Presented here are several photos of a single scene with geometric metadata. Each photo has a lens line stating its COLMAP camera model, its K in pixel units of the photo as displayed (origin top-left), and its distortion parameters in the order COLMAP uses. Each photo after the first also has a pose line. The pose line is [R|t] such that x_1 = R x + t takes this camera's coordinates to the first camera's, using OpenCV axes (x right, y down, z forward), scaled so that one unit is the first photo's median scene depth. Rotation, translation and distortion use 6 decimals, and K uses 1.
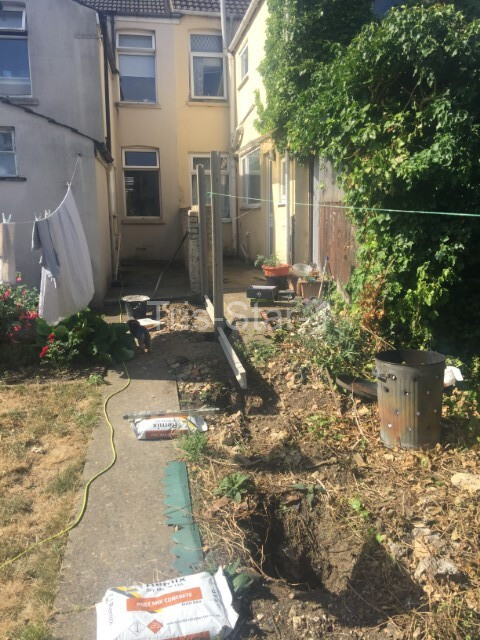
lens RADIAL K [[544.9, 0, 241.5], [0, 544.9, 318.5], [0, 0, 1]] dist [-0.003292, -0.001172]
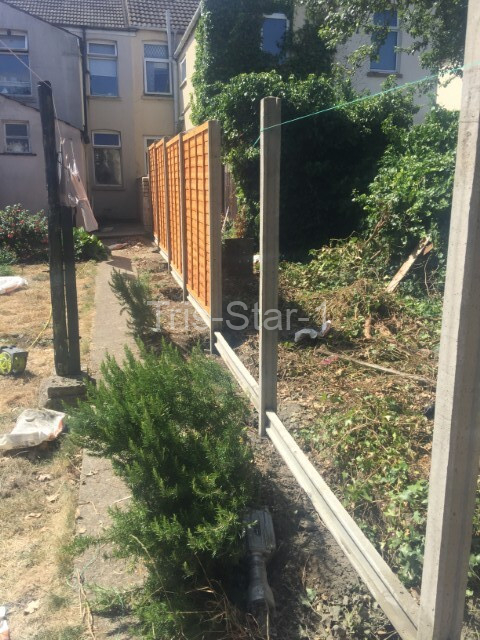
lens RADIAL K [[544.9, 0, 238.6], [0, 544.9, 321.1], [0, 0, 1]] dist [-0.003292, -0.001172]
pose [[0.997538, -0.003376, 0.070046, 0.040434], [0.000088, 0.998900, 0.046891, 0.086314], [-0.070127, -0.046769, 0.996441, -0.364239]]
